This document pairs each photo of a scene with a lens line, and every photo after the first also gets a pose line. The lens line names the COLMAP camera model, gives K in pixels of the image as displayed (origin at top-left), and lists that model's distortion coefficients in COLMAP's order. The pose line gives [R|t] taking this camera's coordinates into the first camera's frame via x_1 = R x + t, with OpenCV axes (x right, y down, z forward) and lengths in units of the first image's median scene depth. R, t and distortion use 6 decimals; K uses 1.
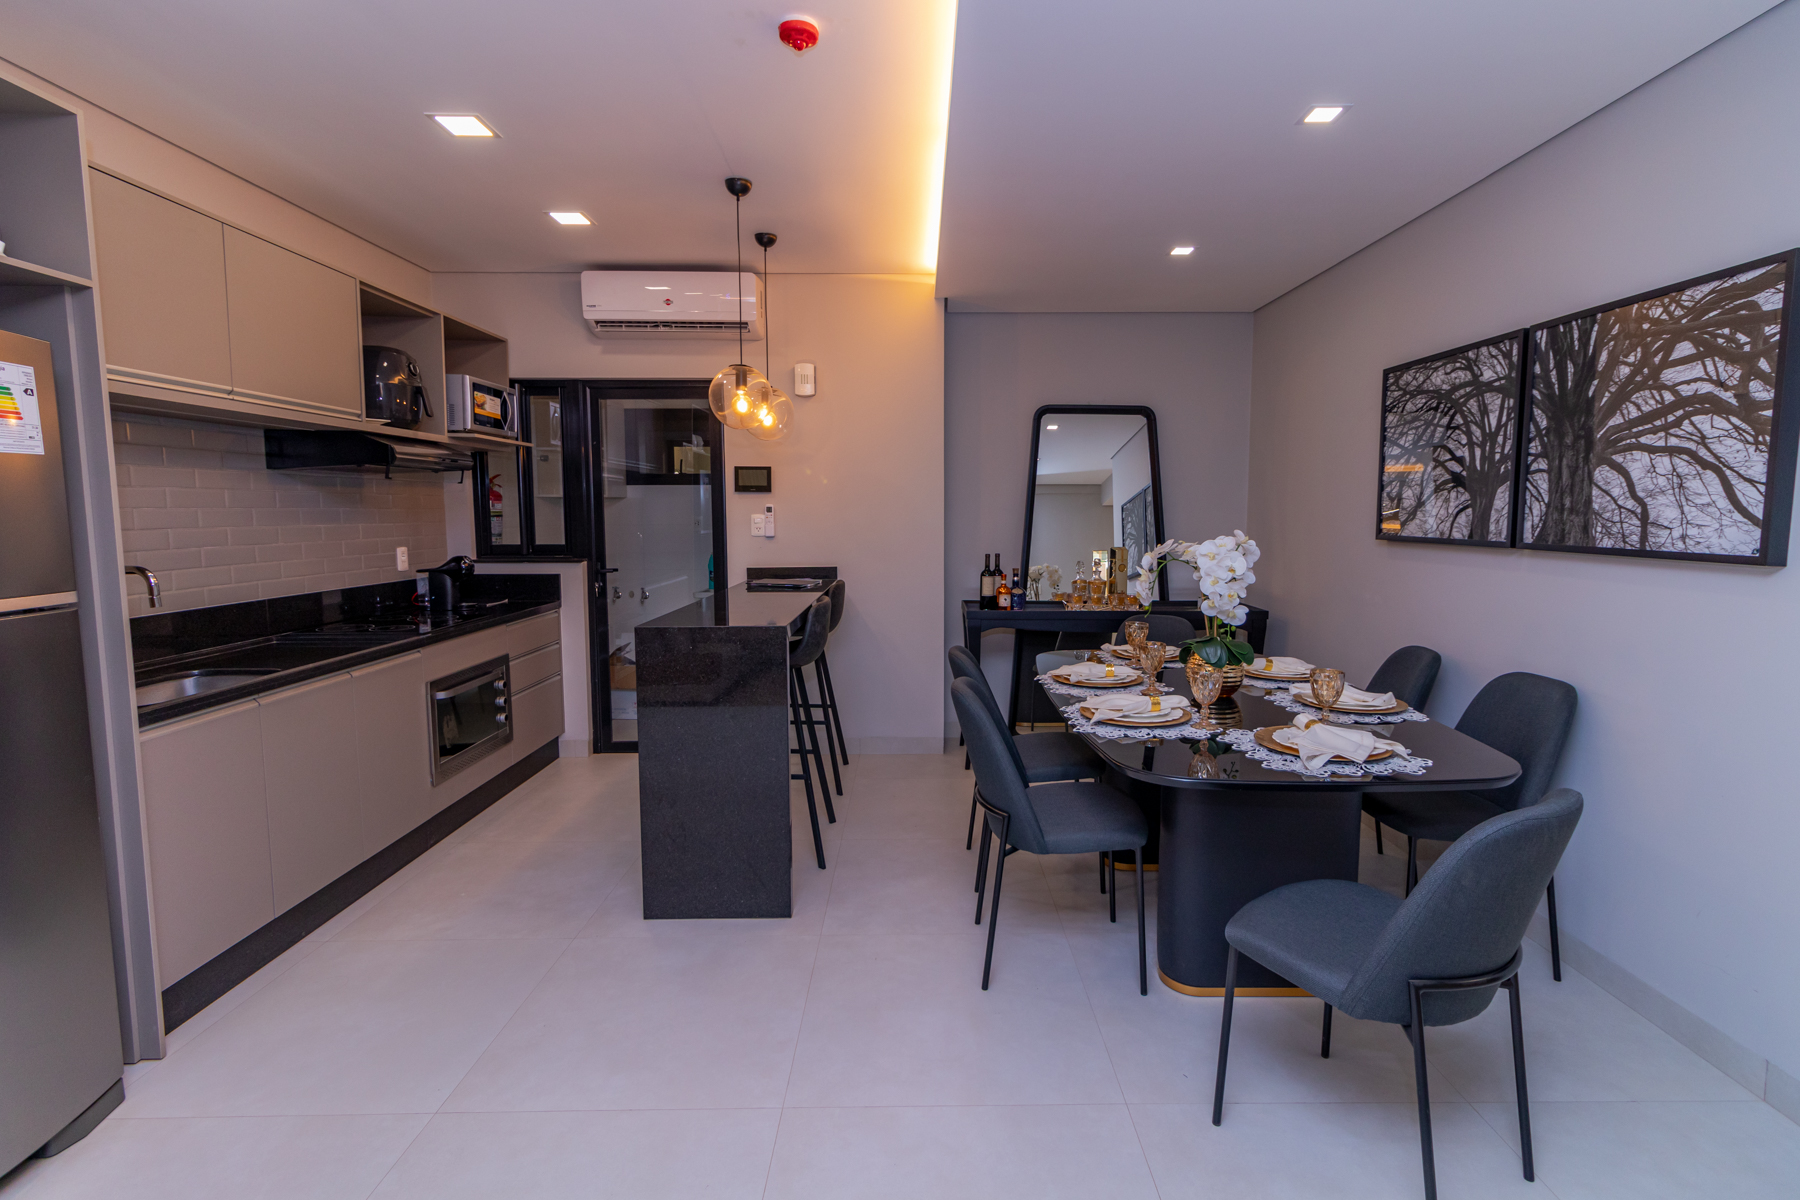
lens RADIAL K [[837.1, 0, 924.7], [0, 837.1, 588.7], [0, 0, 1]] dist [0.000272, 0.000329]
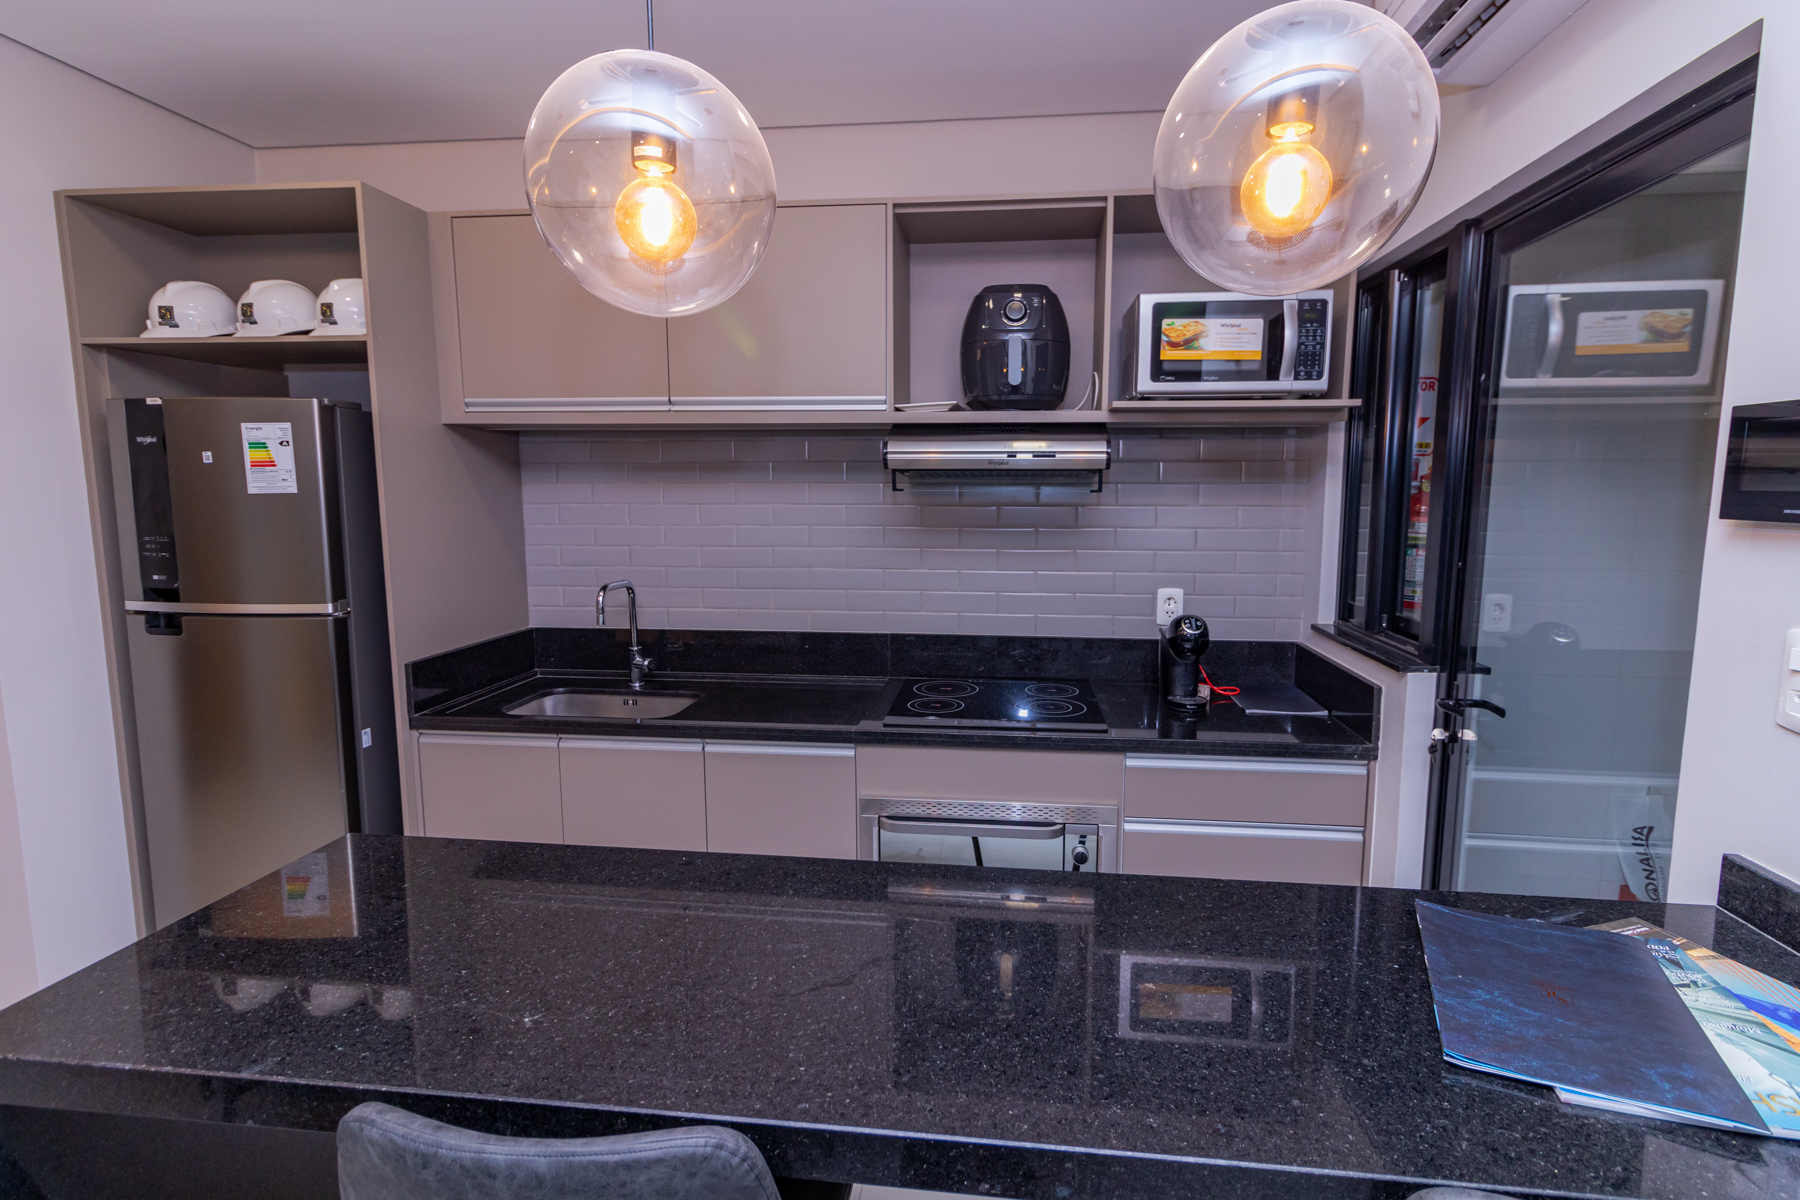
lens RADIAL K [[837.1, 0, 924.7], [0, 837.1, 588.7], [0, 0, 1]] dist [0.000272, 0.000329]
pose [[-0.122520, 0.119758, -0.985214, 0.029969], [-0.094125, 0.986816, 0.131658, -0.117184], [0.987993, 0.108864, -0.109632, 0.895768]]
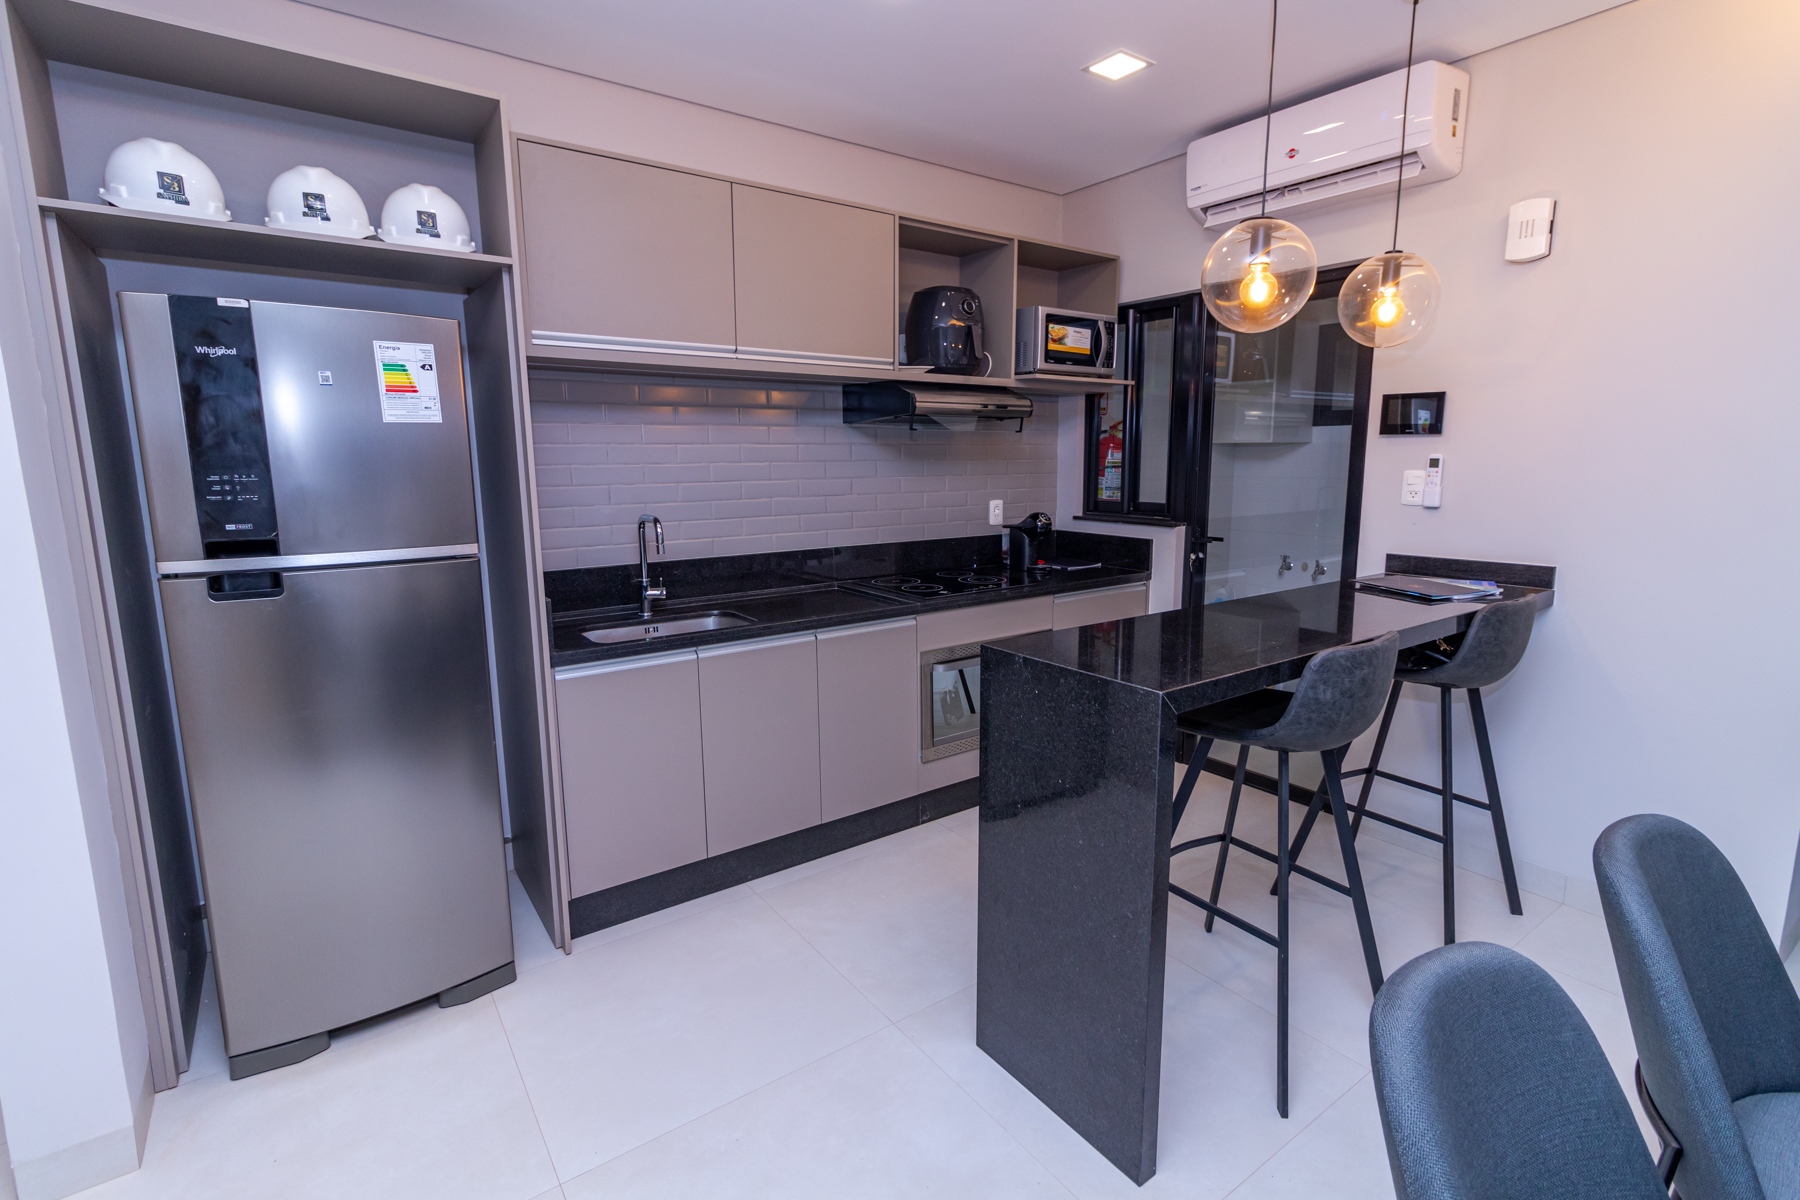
lens RADIAL K [[837.1, 0, 924.7], [0, 837.1, 588.7], [0, 0, 1]] dist [0.000272, 0.000329]
pose [[0.581089, 0.129663, -0.803444, 0.113474], [-0.072971, 0.991551, 0.107244, -0.046276], [0.810562, -0.003690, 0.585641, 0.375423]]
